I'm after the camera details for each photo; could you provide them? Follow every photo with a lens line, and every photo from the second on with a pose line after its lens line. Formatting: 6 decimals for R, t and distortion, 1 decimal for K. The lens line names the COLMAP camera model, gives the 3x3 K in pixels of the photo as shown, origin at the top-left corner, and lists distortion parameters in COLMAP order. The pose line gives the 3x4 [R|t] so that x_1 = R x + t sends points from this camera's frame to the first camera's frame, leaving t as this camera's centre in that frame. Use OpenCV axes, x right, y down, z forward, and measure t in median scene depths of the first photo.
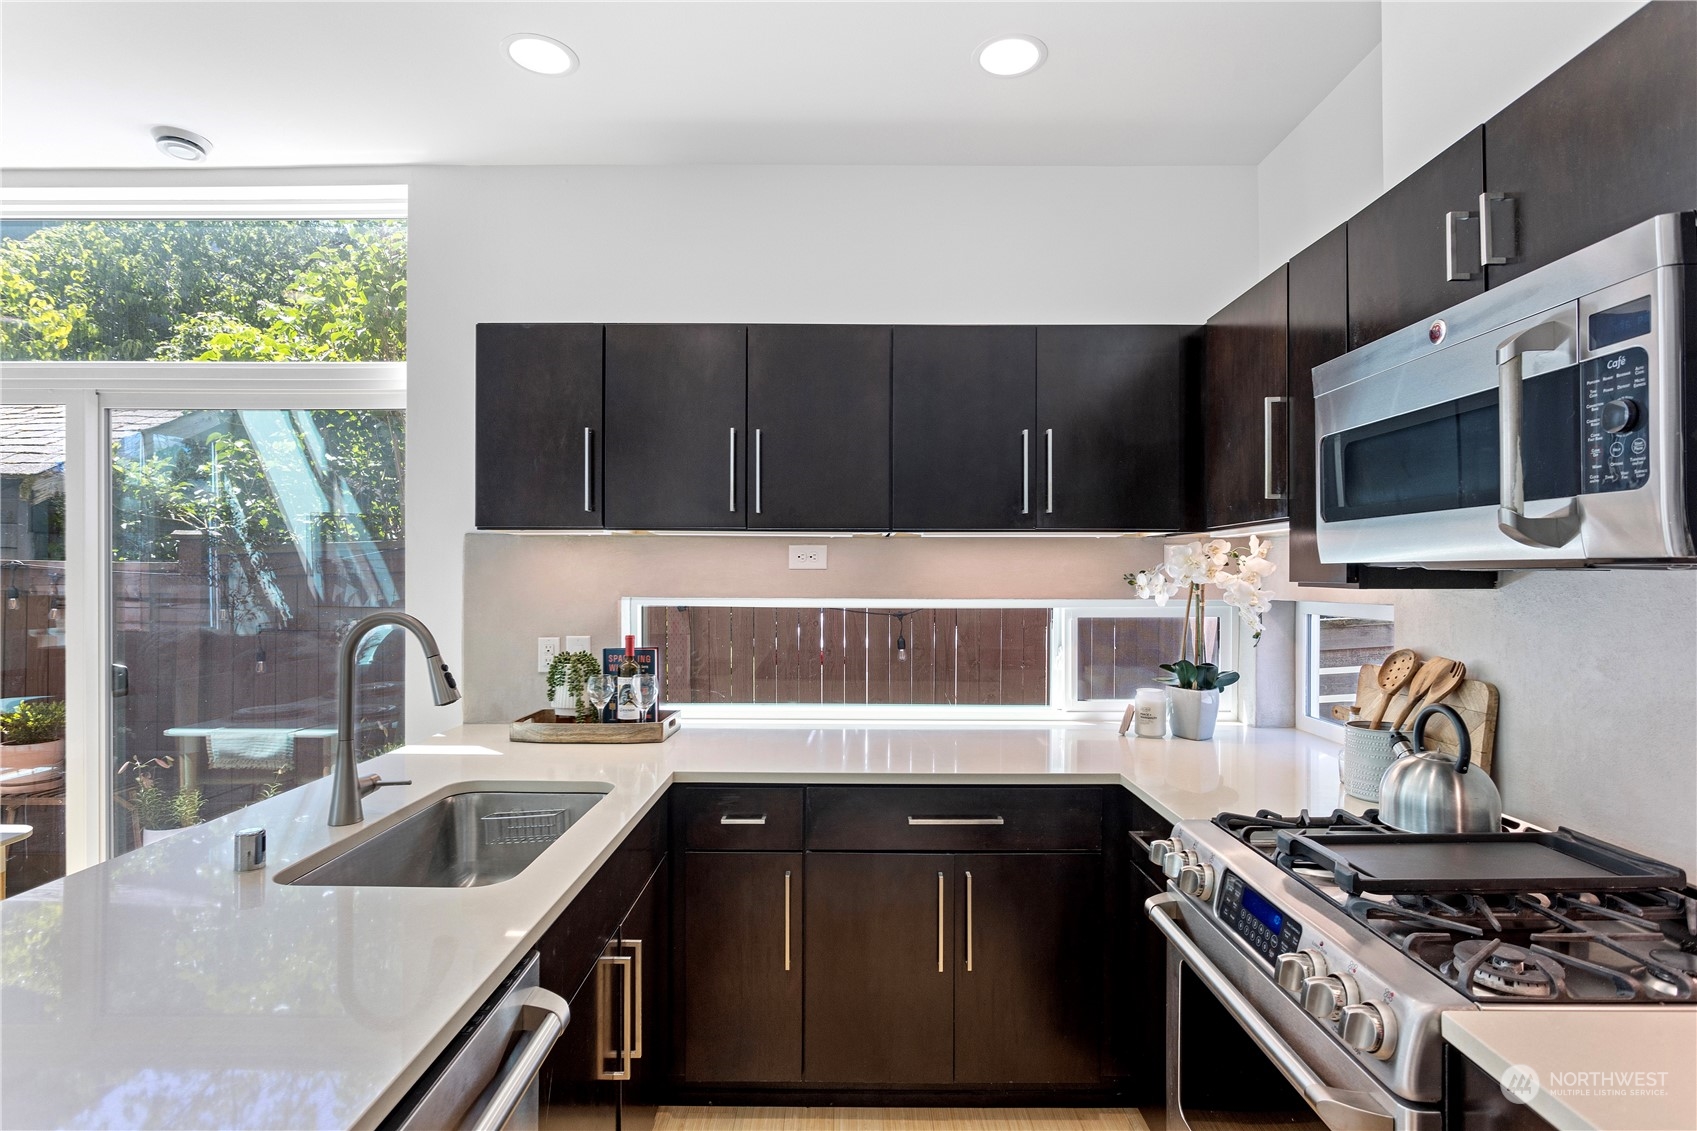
lens RADIAL K [[847.9, 0, 848.5], [0, 847.9, 565.5], [0, 0, 1]] dist [-0.003636, -0.000693]
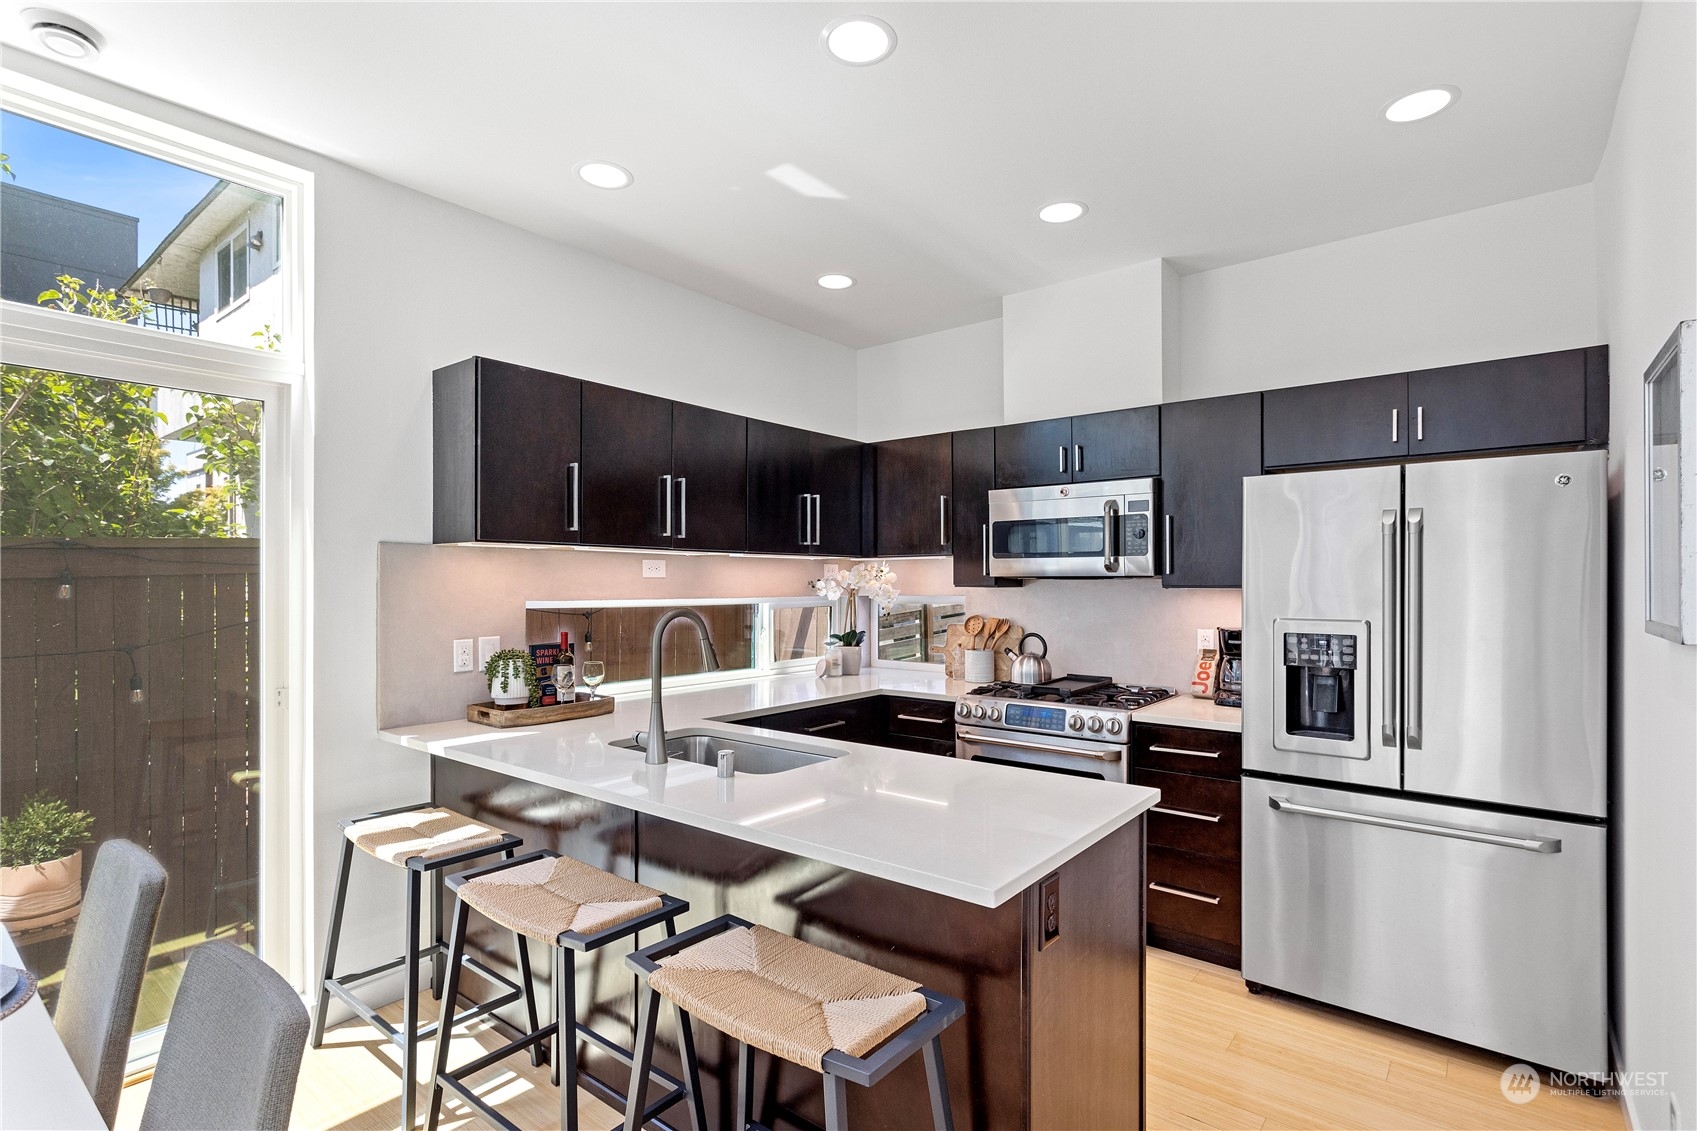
lens RADIAL K [[814.5, 0, 848.5], [0, 814.5, 565.5], [0, 0, 1]] dist [0.003585, 0.001491]
pose [[0.618870, 0.015223, 0.785346, -0.912133], [-0.005212, 0.999870, -0.015273, 0.002972], [-0.785476, 0.005359, 0.618869, -0.041576]]
